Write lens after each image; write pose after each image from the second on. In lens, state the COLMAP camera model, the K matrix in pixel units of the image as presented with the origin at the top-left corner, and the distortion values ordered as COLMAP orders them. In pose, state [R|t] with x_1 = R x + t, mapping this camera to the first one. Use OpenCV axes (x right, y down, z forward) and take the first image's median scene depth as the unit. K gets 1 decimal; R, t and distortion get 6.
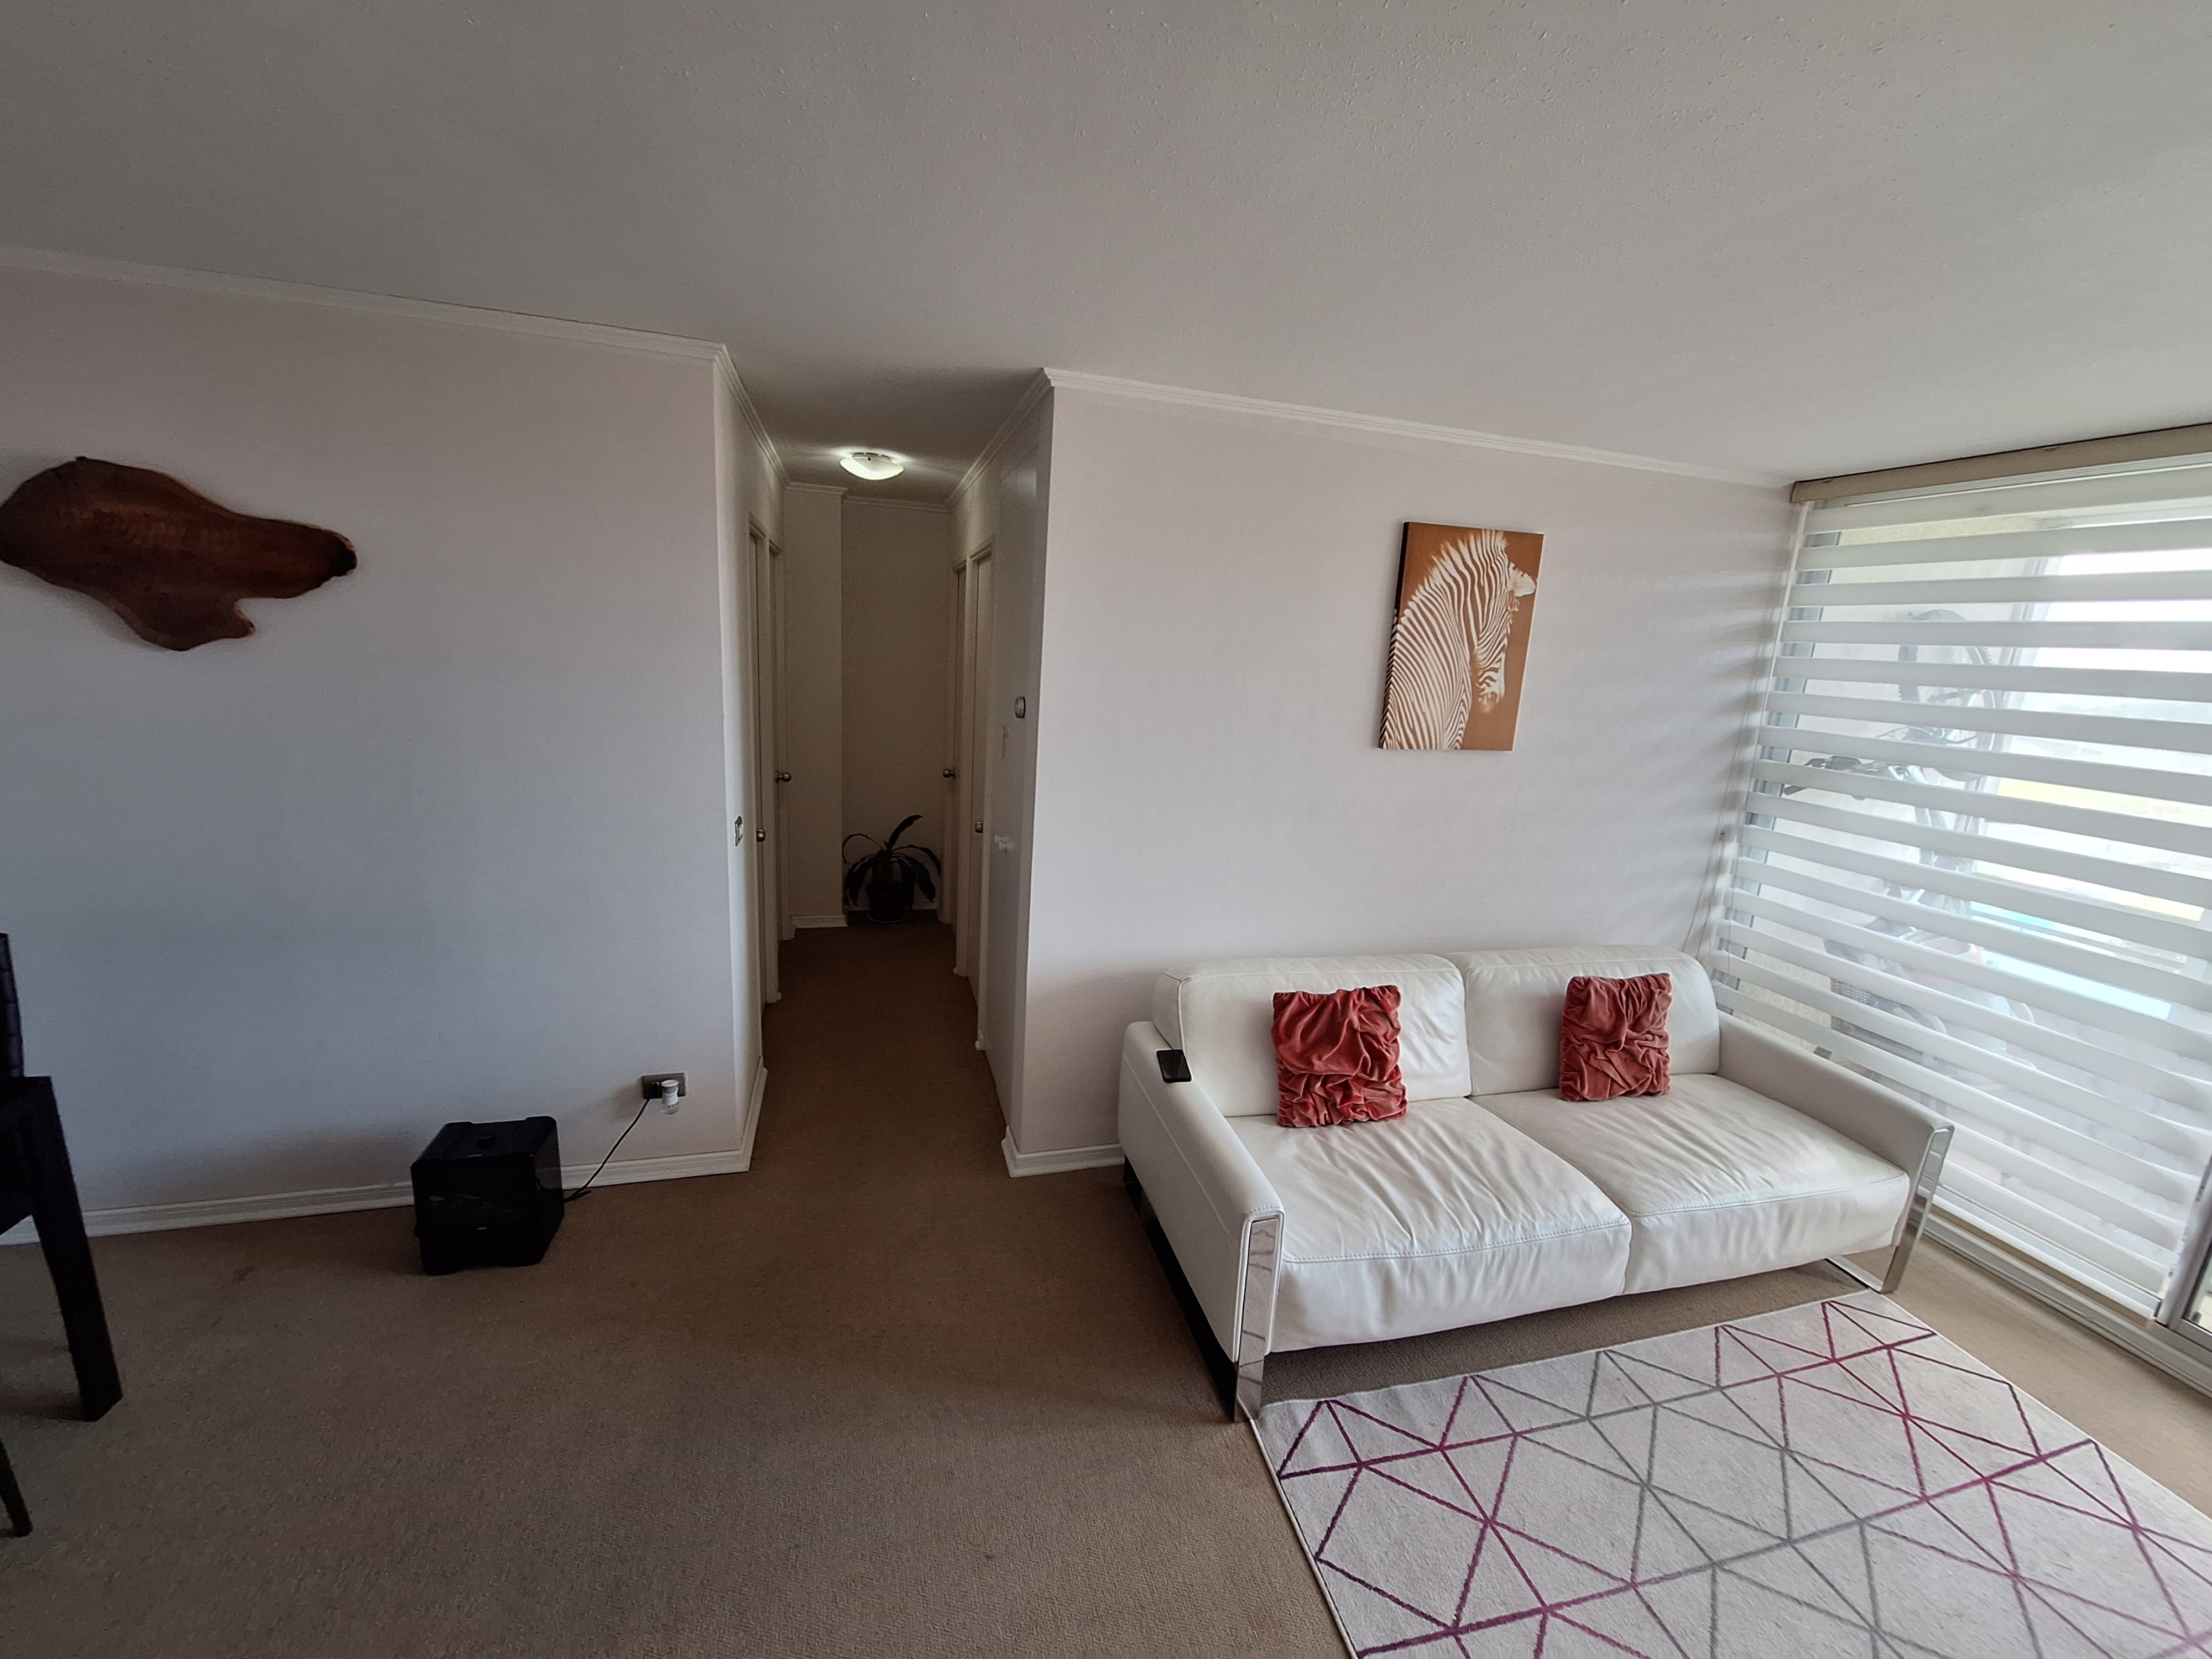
lens RADIAL K [[872.5, 0, 1116.0], [0, 872.5, 830.4], [0, 0, 1]] dist [-0.002948, -0.000443]
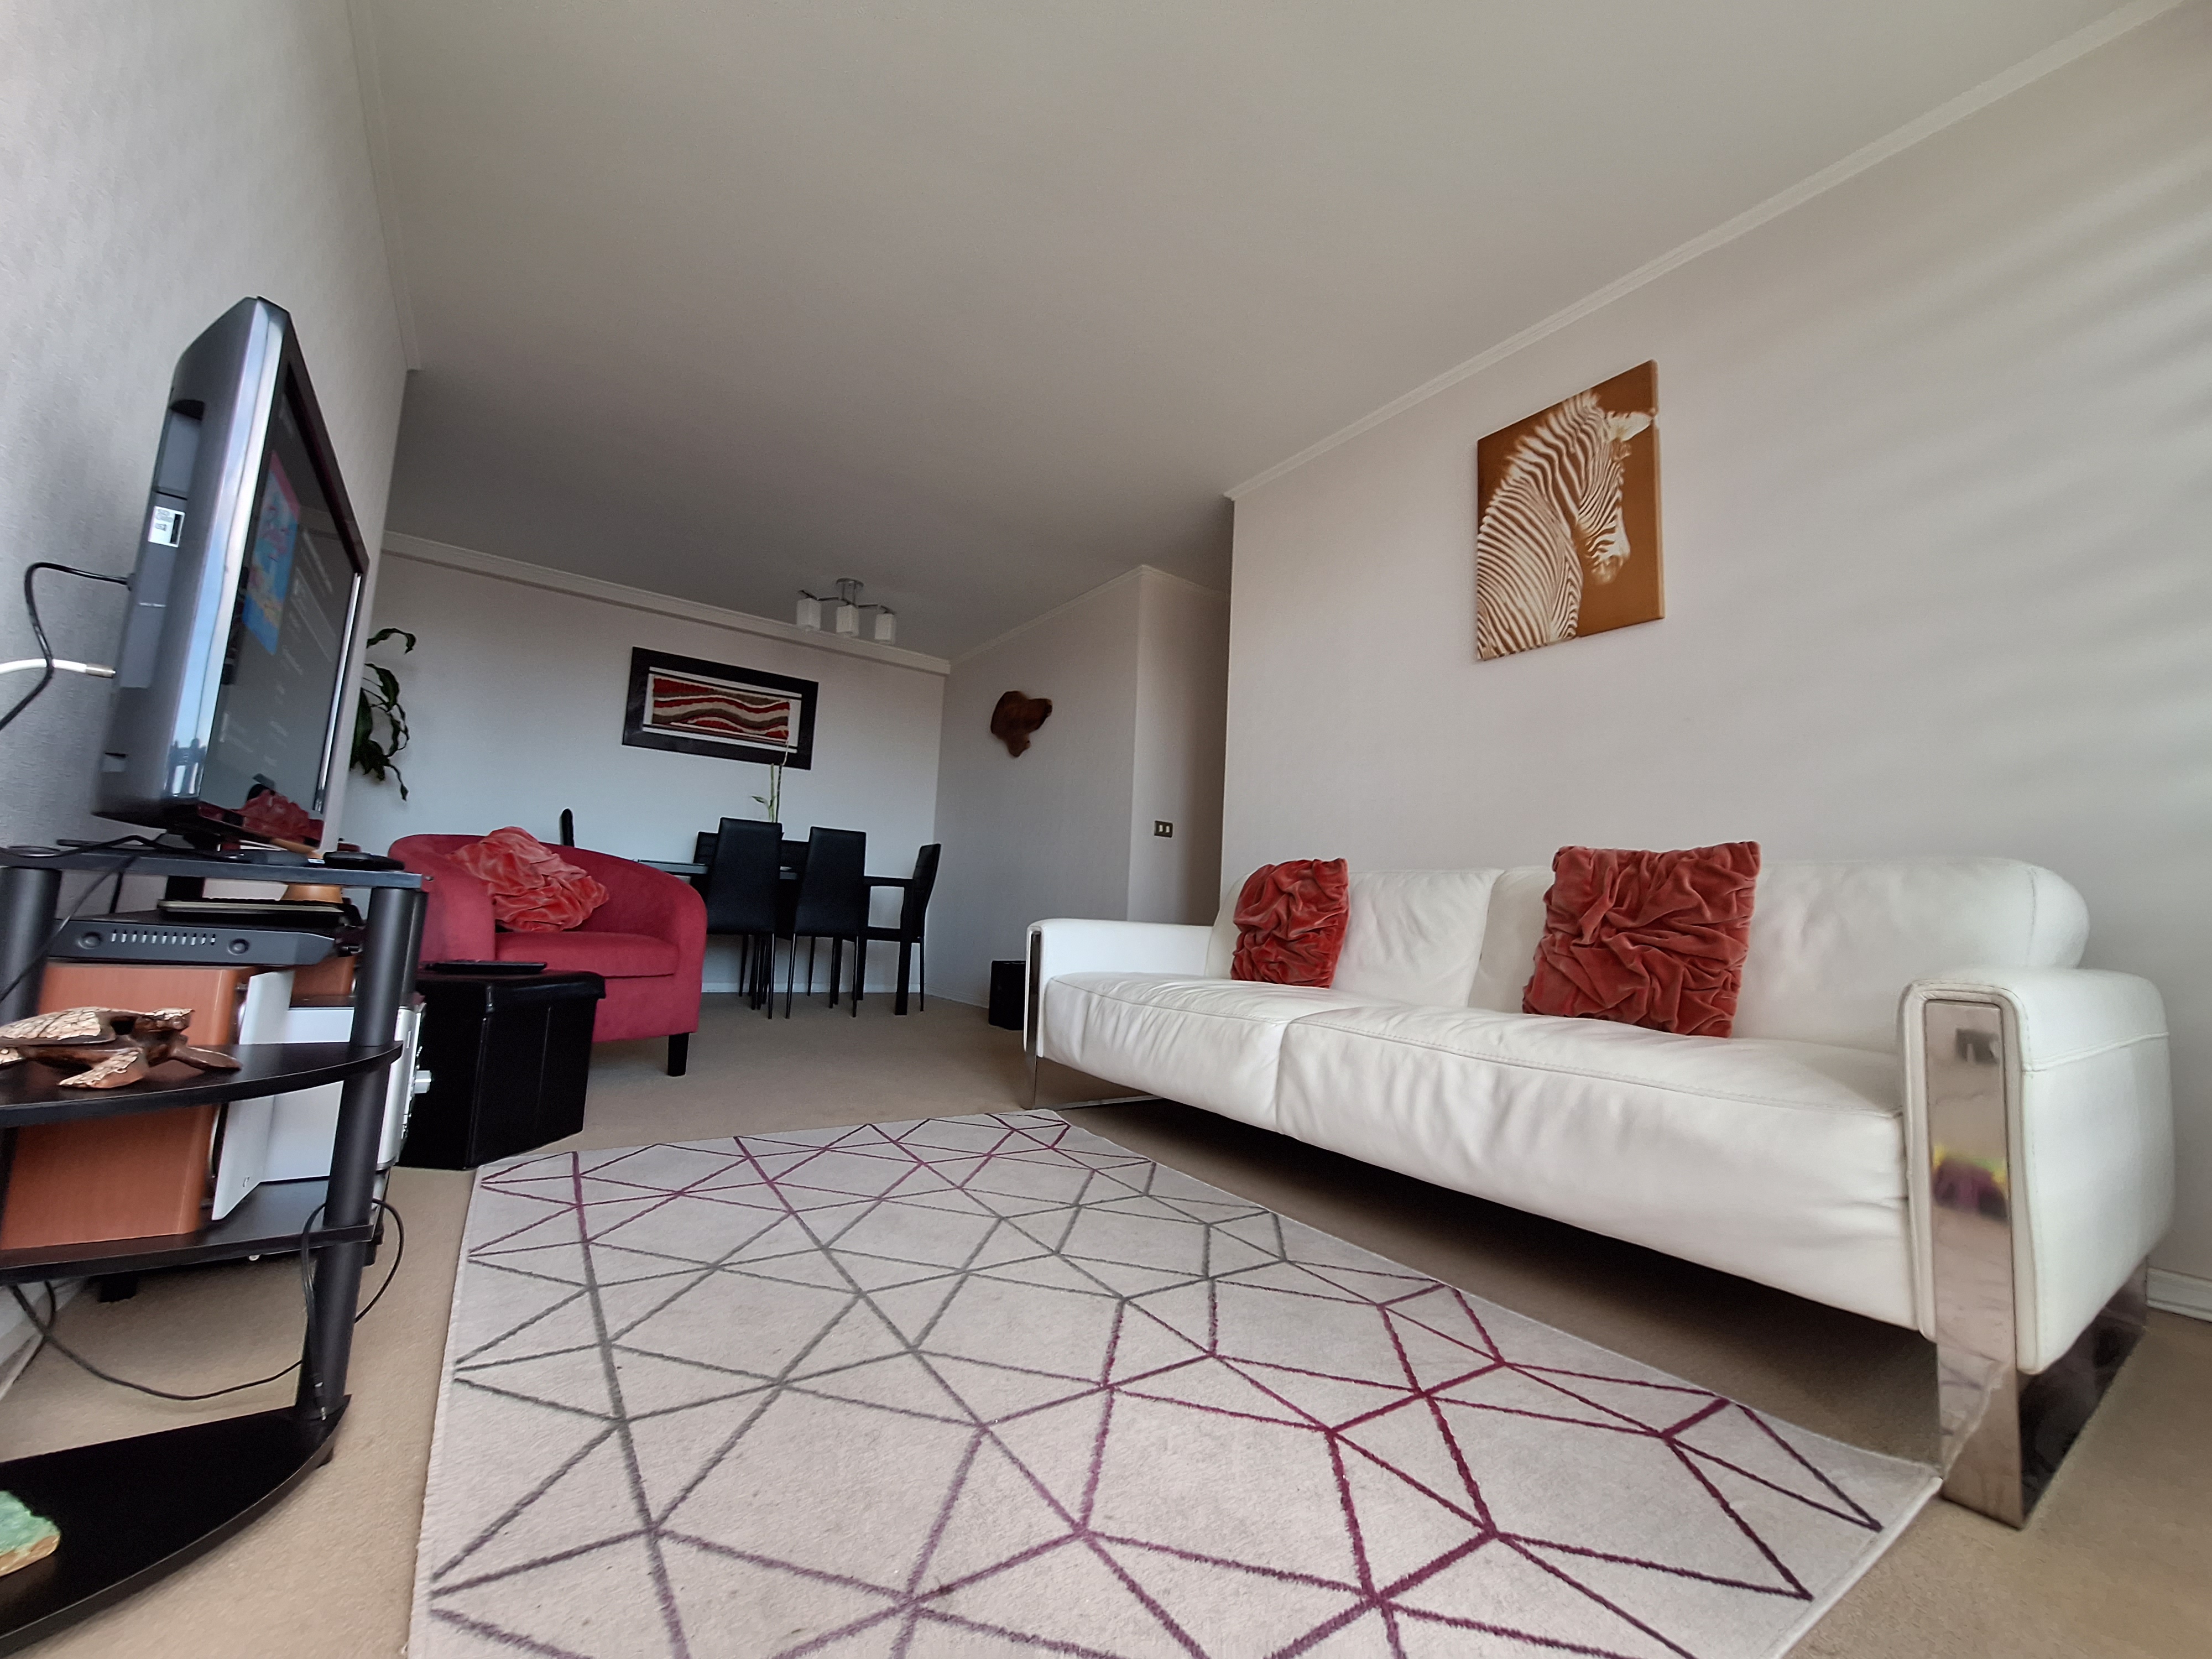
lens RADIAL K [[872.9, 0, 1113.8], [0, 872.9, 826.6], [0, 0, 1]] dist [-0.001359, -0.000697]
pose [[0.336490, -0.148163, -0.929958, 1.056110], [-0.230957, 0.944398, -0.234031, 0.398131], [0.912926, 0.293530, 0.283561, 0.451264]]
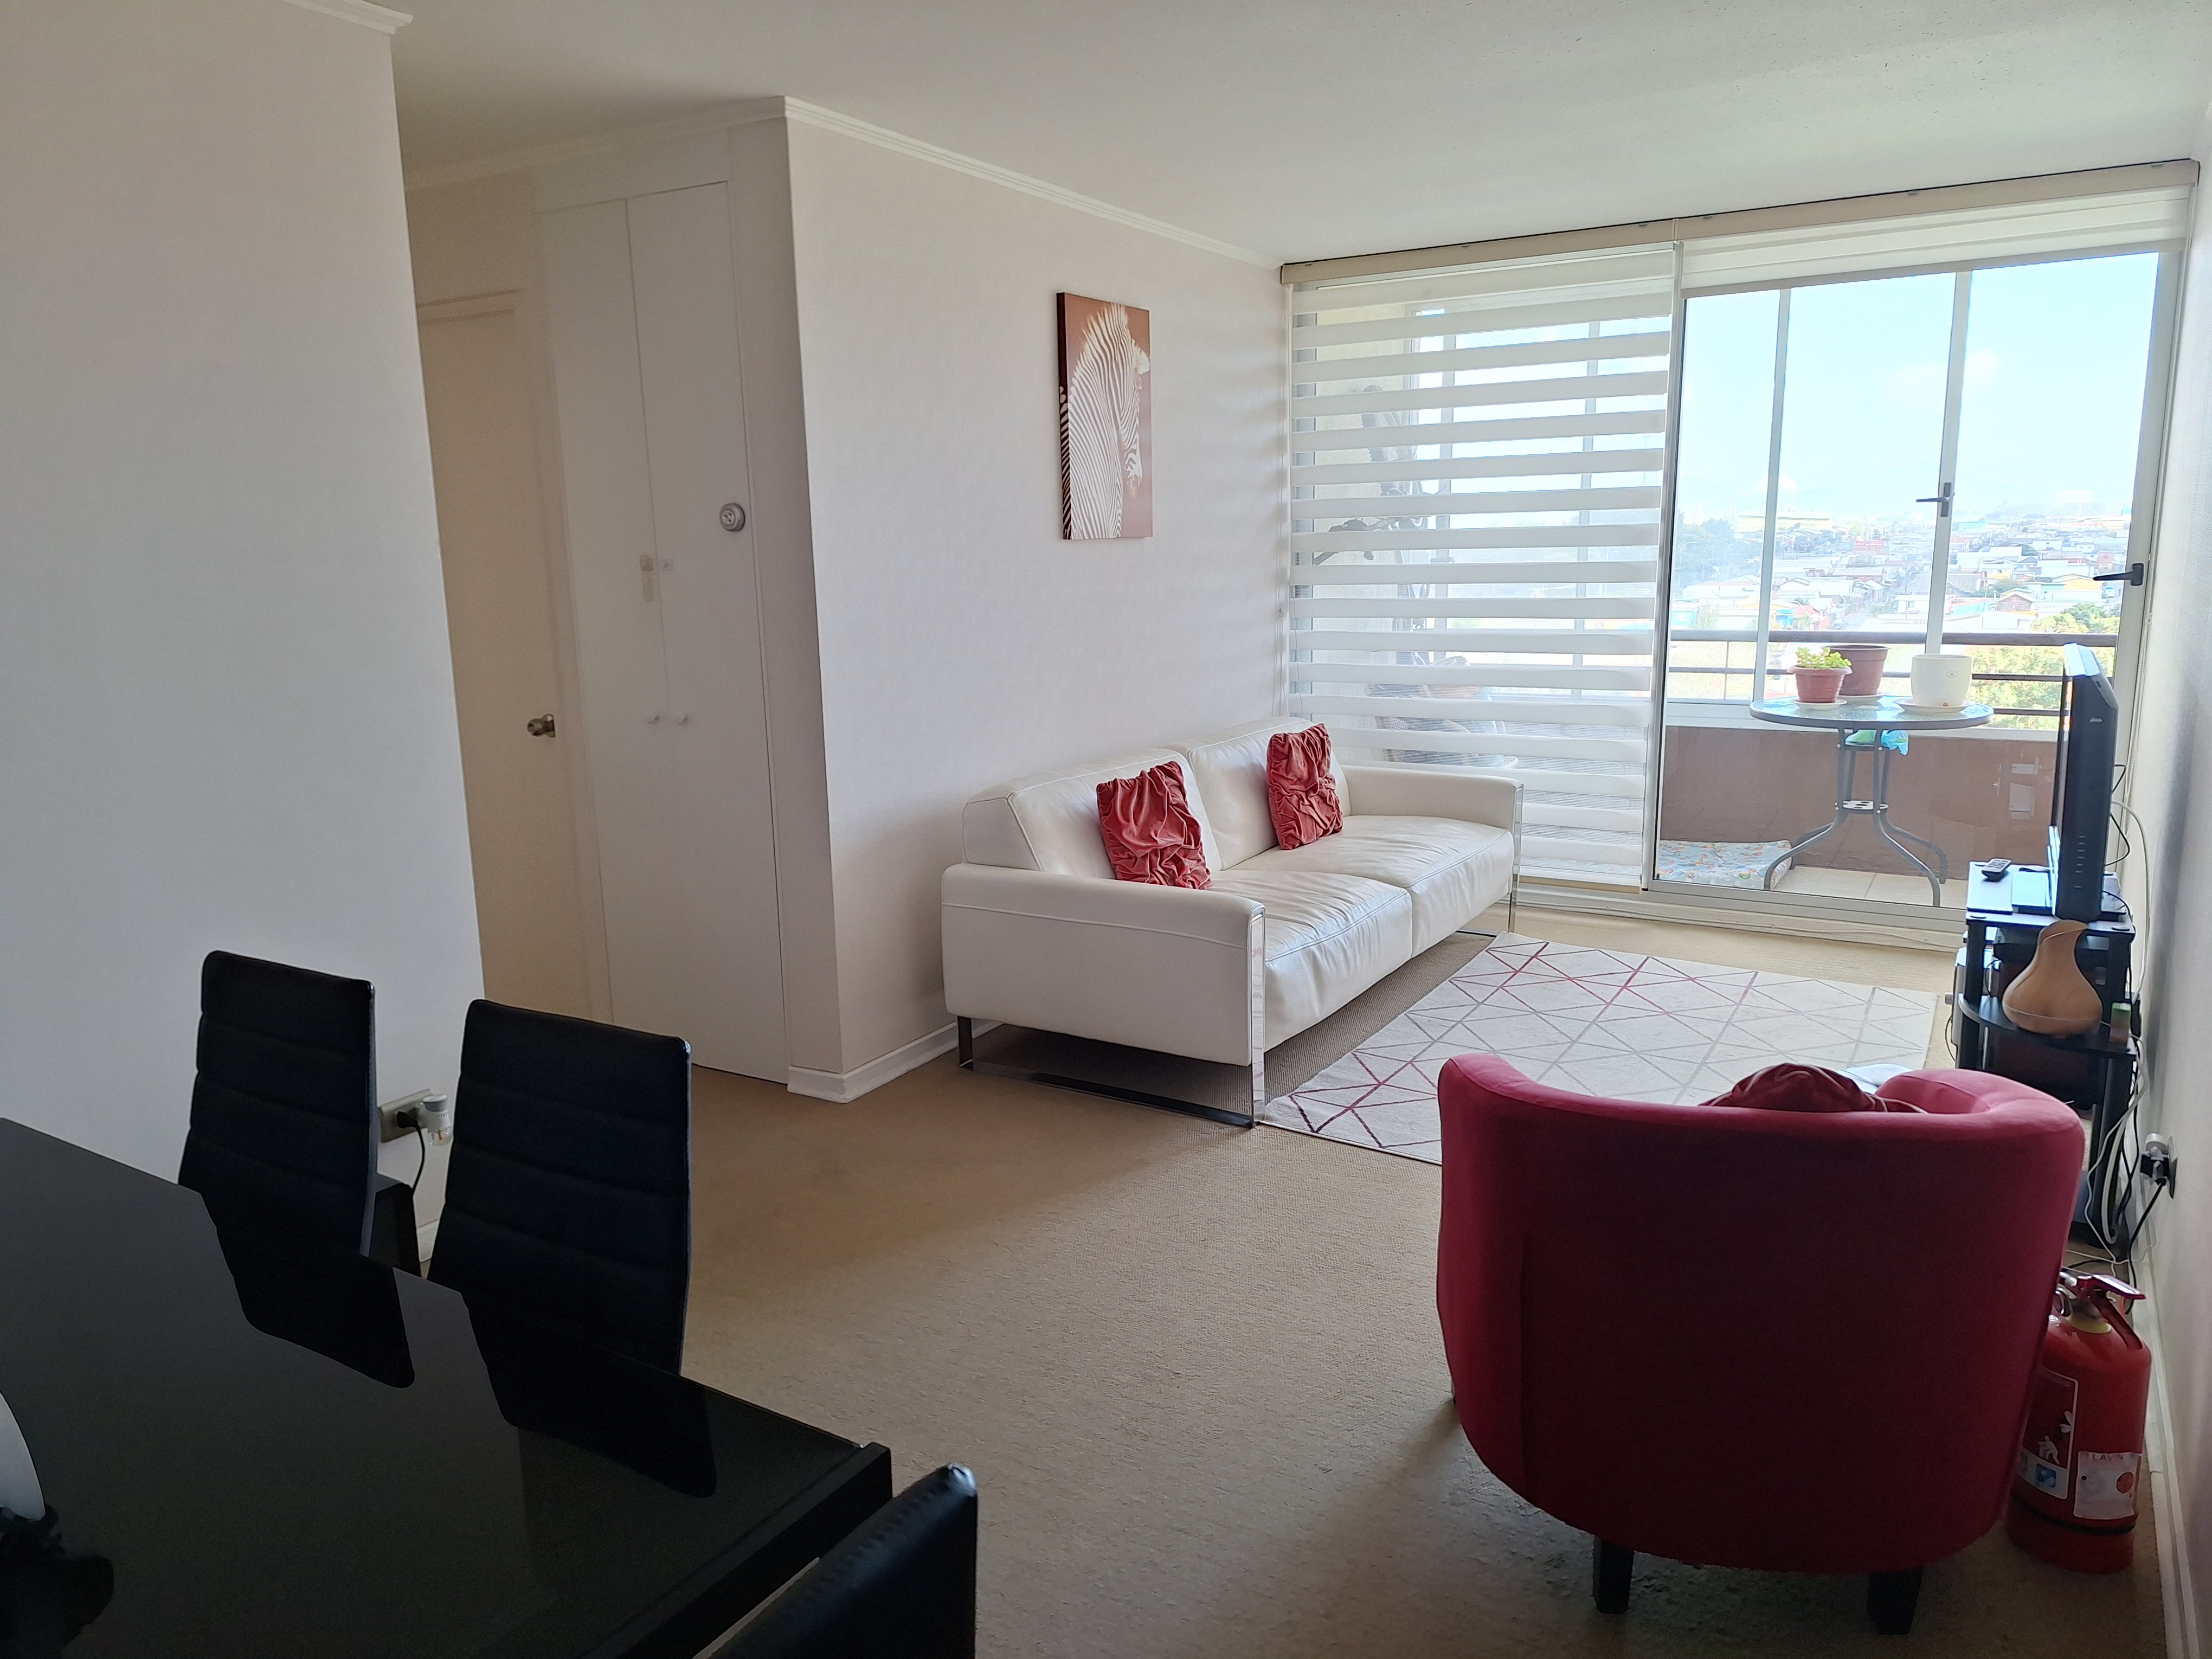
lens RADIAL K [[1509.9, 0, 1105.8], [0, 1509.9, 839.7], [0, 0, 1]] dist [0.100483, -0.082857]
pose [[0.729543, -0.207308, 0.651759, -0.829336], [0.207129, 0.975173, 0.078329, 0.105104], [-0.651816, 0.077854, 0.754370, -0.237237]]
